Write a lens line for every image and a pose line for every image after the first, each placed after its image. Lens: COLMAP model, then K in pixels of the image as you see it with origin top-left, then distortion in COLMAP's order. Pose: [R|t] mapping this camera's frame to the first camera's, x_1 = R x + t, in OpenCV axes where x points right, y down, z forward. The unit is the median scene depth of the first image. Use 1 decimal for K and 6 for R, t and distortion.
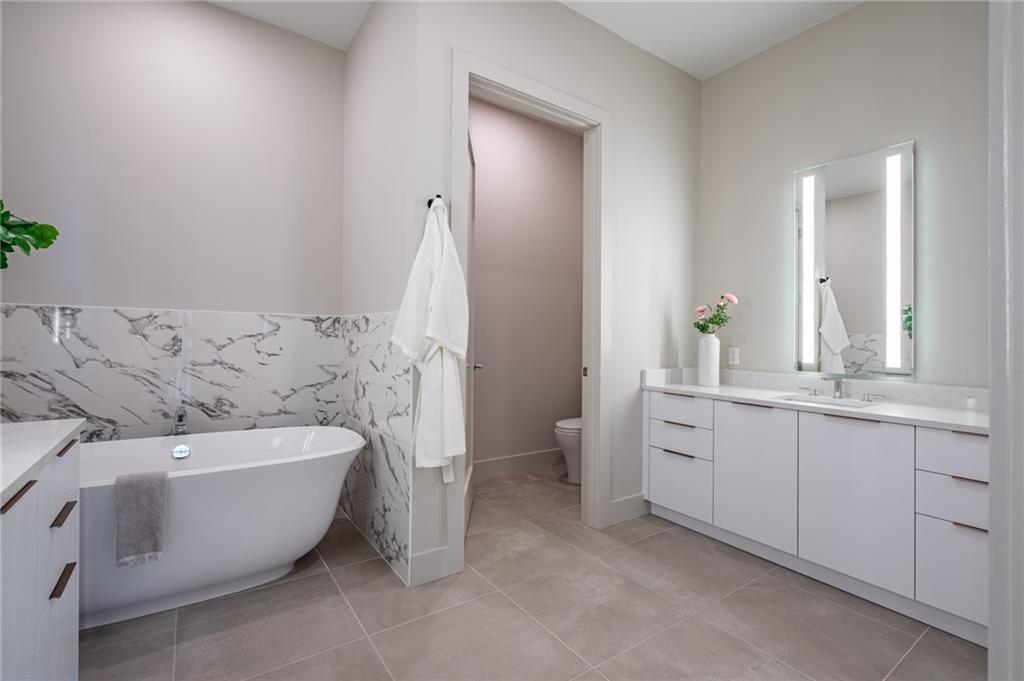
lens RADIAL K [[467.3, 0, 511.4], [0, 467.3, 335.4], [0, 0, 1]] dist [-0.002555, 0.002181]
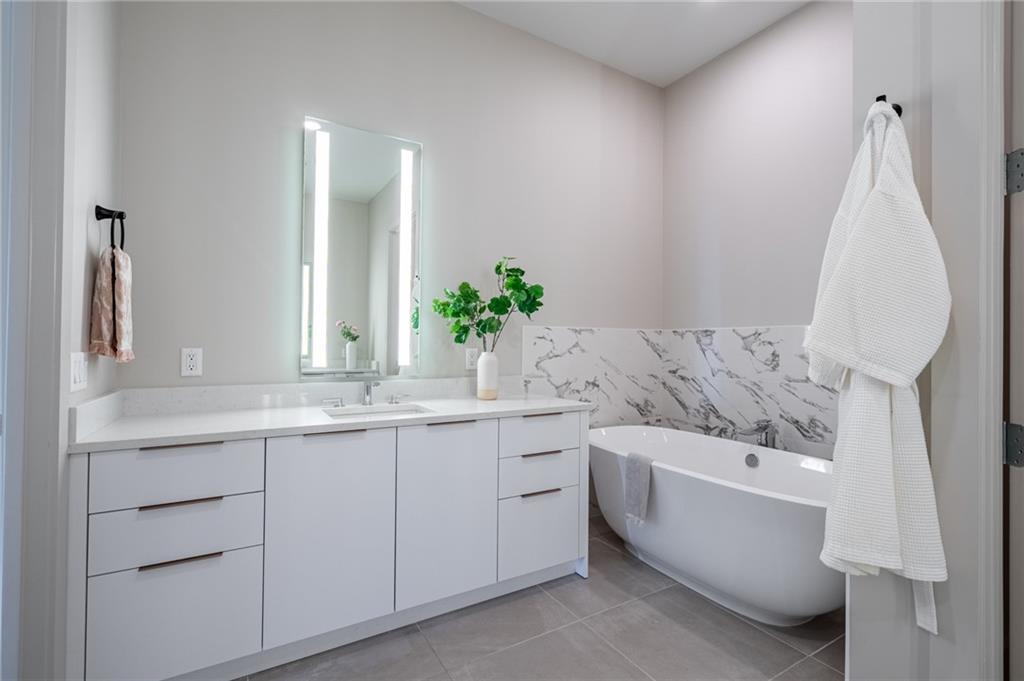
lens RADIAL K [[467.3, 0, 511.8], [0, 467.3, 346.3], [0, 0, 1]] dist [-0.002555, 0.002181]
pose [[-0.081601, -0.017742, -0.996507, 0.375993], [-0.004887, 0.999837, -0.017402, 0.010900], [0.996653, 0.003449, -0.081674, 0.515620]]
